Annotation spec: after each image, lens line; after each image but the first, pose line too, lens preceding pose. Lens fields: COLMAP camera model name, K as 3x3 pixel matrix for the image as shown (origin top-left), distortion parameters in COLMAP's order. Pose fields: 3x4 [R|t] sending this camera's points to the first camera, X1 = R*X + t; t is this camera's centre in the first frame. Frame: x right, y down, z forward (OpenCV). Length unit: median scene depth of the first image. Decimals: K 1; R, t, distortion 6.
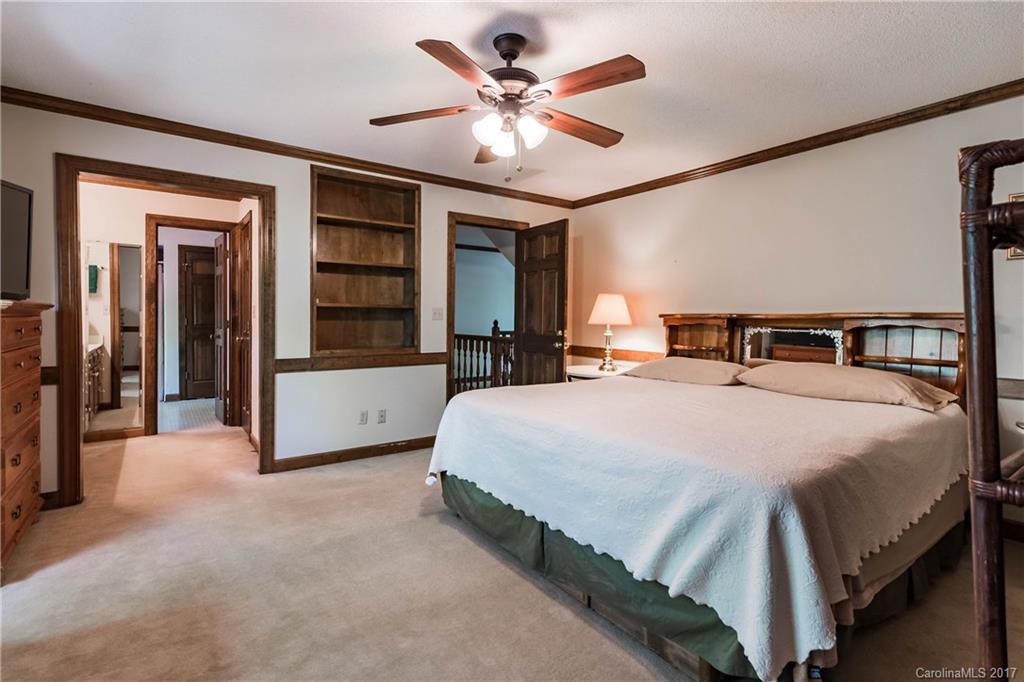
lens RADIAL K [[475.5, 0, 512.3], [0, 475.5, 328.1], [0, 0, 1]] dist [0.001202, 0.000050]
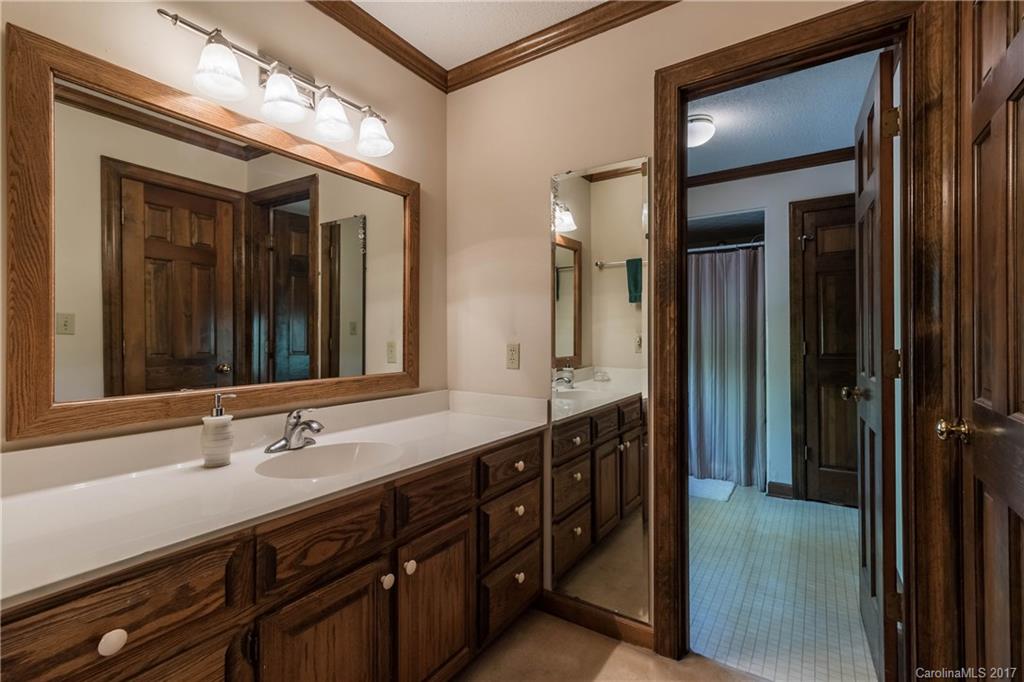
lens RADIAL K [[457.7, 0, 512.0], [0, 457.7, 341.0], [0, 0, 1]] dist [0.001370, 0.000153]
pose [[0.329066, -0.010167, -0.944252, -0.323210], [-0.003827, 0.999919, -0.012100, -0.014286], [0.944299, 0.007596, 0.329001, 0.540126]]
